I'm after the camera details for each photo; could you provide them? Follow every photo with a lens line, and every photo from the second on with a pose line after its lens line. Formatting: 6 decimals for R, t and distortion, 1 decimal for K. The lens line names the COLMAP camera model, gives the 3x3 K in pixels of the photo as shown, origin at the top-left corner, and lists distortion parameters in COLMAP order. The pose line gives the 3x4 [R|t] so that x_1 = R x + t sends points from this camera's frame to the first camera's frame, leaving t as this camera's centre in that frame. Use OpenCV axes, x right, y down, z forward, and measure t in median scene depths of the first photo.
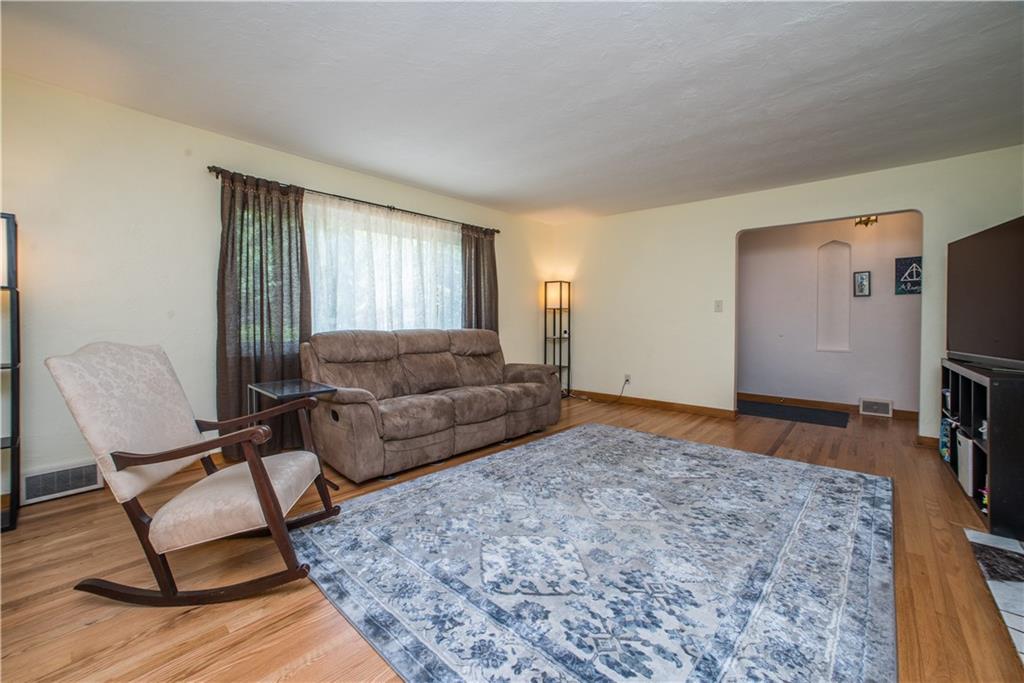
lens RADIAL K [[423.7, 0, 507.4], [0, 423.7, 319.1], [0, 0, 1]] dist [-0.055724, 0.024851]
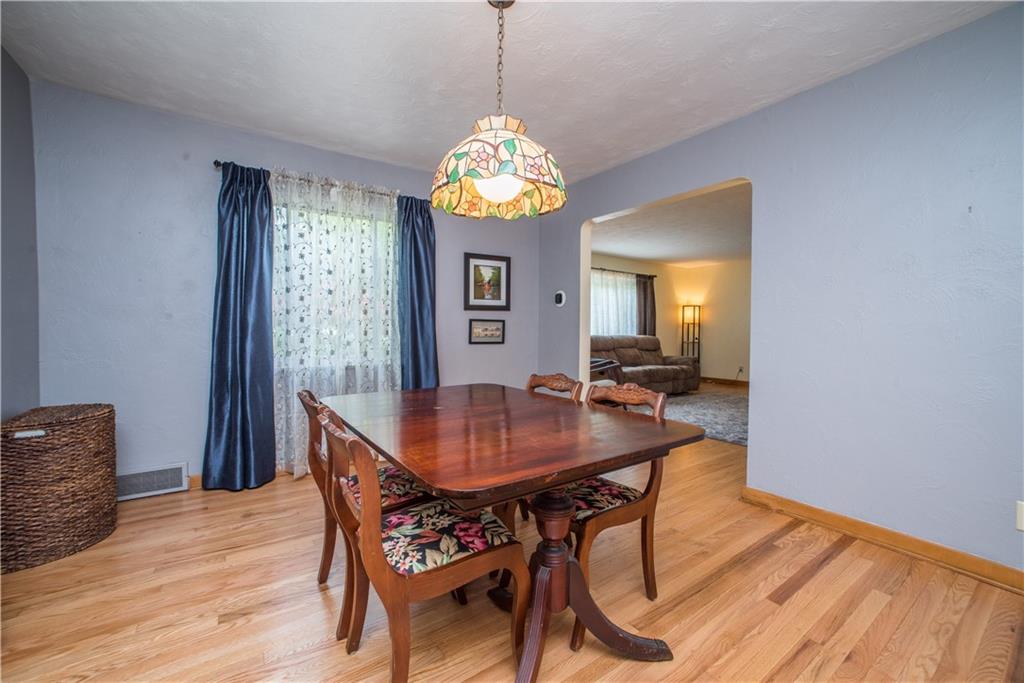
lens RADIAL K [[423.7, 0, 507.4], [0, 423.7, 319.1], [0, 0, 1]] dist [-0.055724, 0.024851]
pose [[0.974639, -0.004245, -0.223741, -0.348083], [-0.003267, 0.999444, -0.033194, 0.024040], [0.223757, 0.033083, 0.974083, -1.140422]]
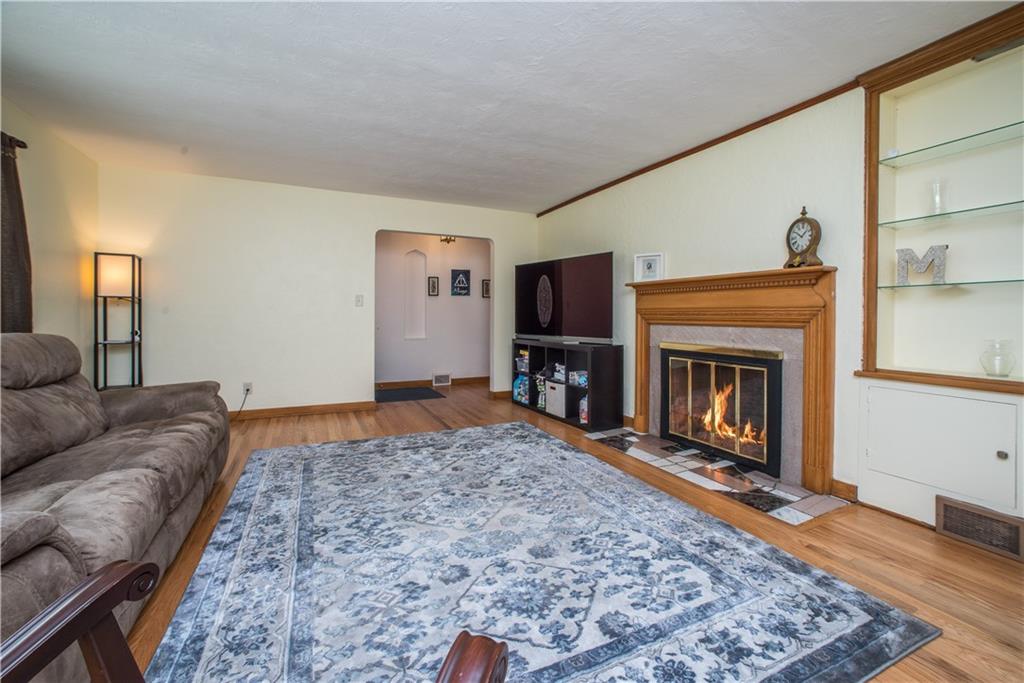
lens RADIAL K [[423.7, 0, 507.4], [0, 423.7, 319.1], [0, 0, 1]] dist [-0.055724, 0.024851]
pose [[0.384123, -0.012462, 0.923198, -0.419753], [0.000423, 0.999911, 0.013322, 0.000609], [-0.923282, -0.004726, 0.384094, 0.406603]]
